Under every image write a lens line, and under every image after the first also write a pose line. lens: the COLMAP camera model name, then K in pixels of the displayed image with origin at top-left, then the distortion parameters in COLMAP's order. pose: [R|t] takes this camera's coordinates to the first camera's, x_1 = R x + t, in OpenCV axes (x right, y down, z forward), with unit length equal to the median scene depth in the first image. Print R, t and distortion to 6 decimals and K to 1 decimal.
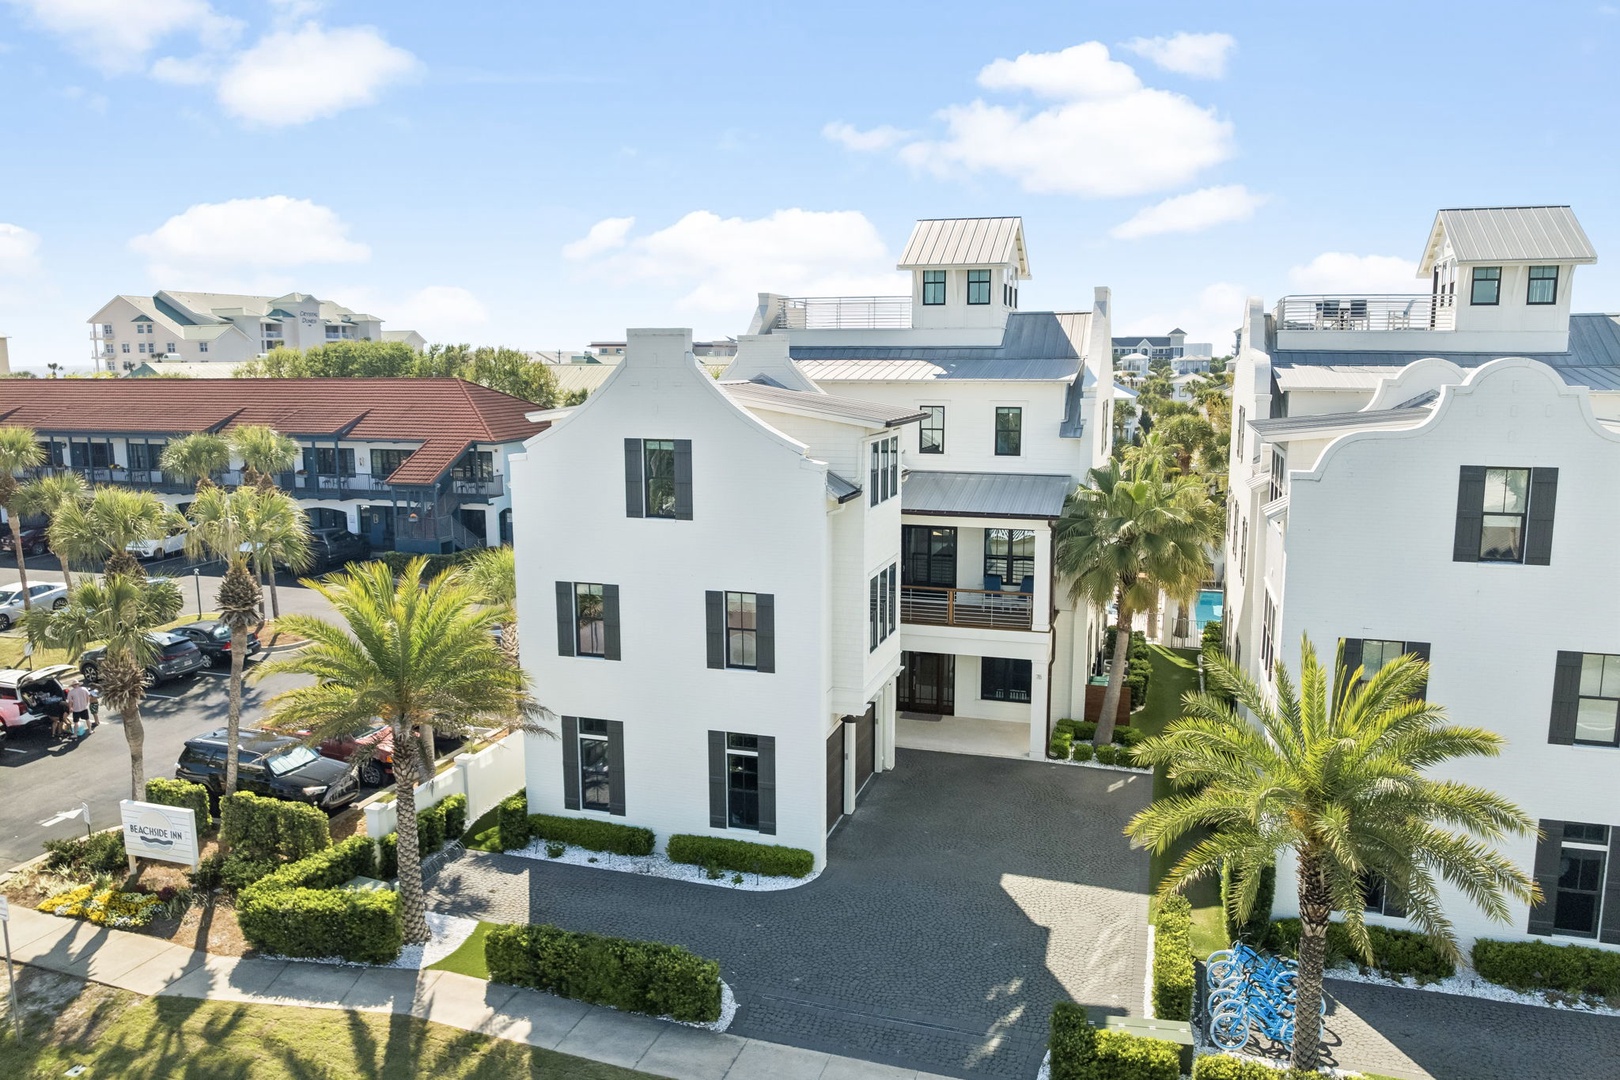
lens RADIAL K [[1133.6, 0, 810.0], [0, 1133.6, 540.0], [0, 0, 1]] dist [0.000056, 0.000508]
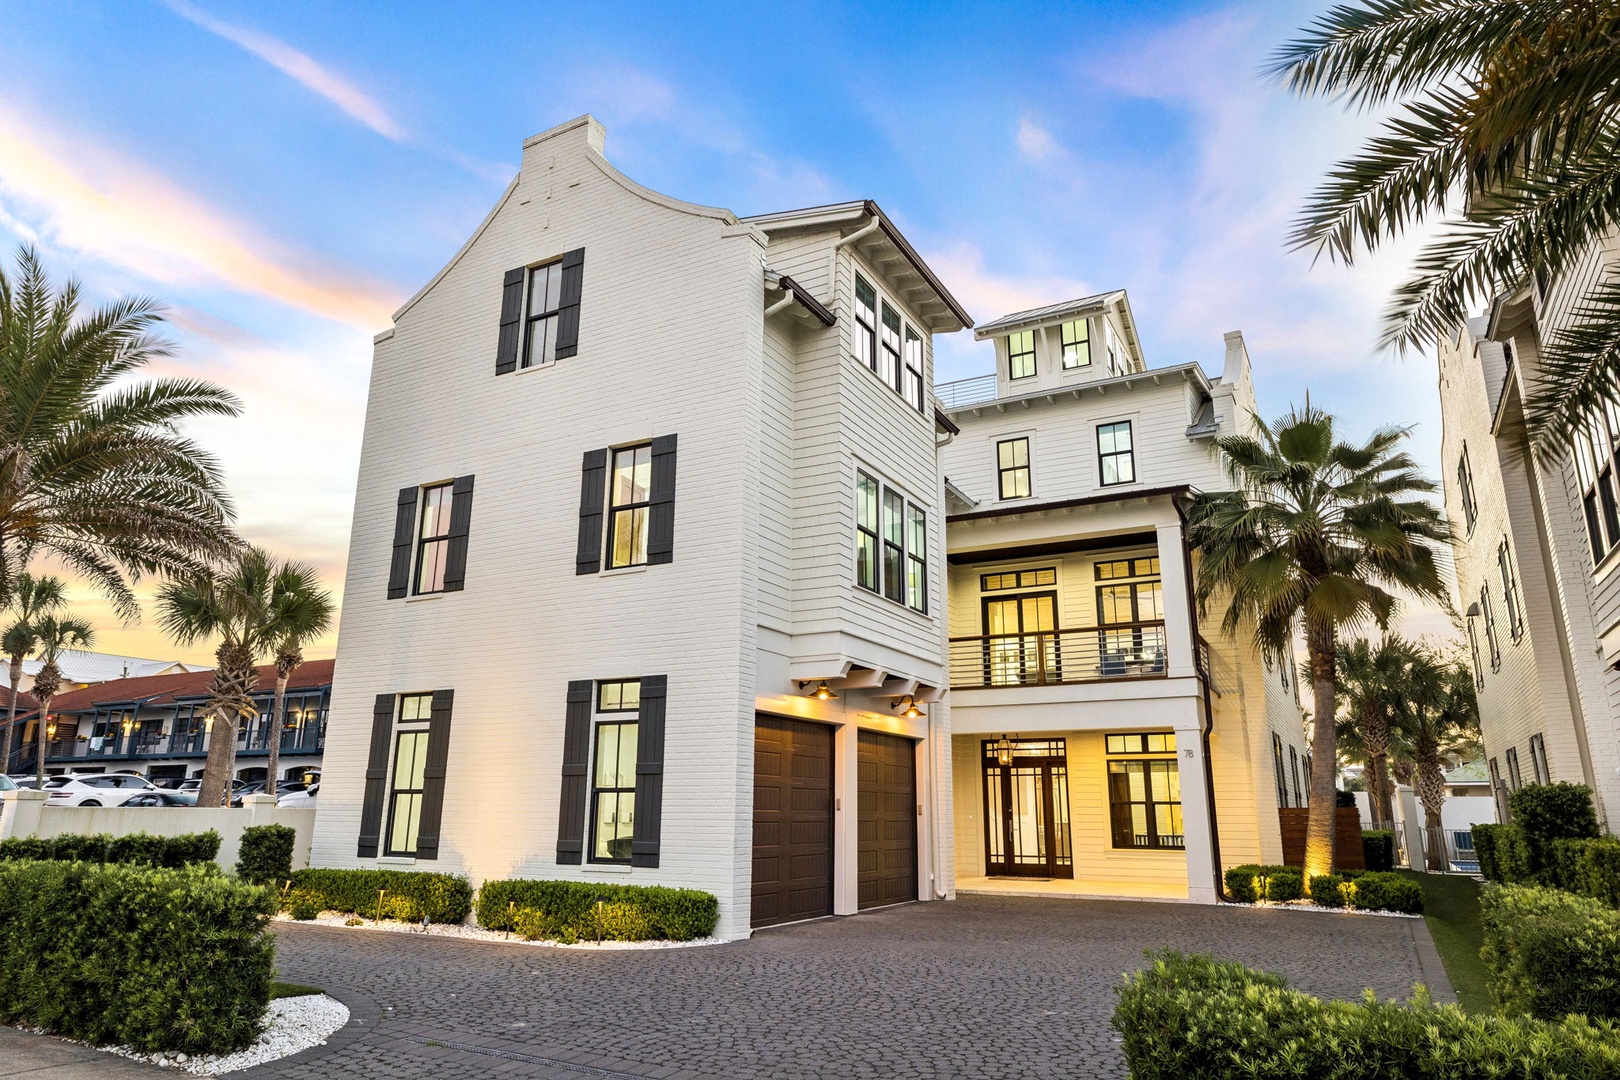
lens RADIAL K [[1024.1, 0, 806.0], [0, 1024.1, 538.6], [0, 0, 1]] dist [0.000392, 0.001058]
pose [[0.981638, -0.038468, -0.186835, 0.129814], [-0.040456, 0.915189, -0.400988, 0.301114], [0.186415, 0.401184, 0.896828, 0.506228]]
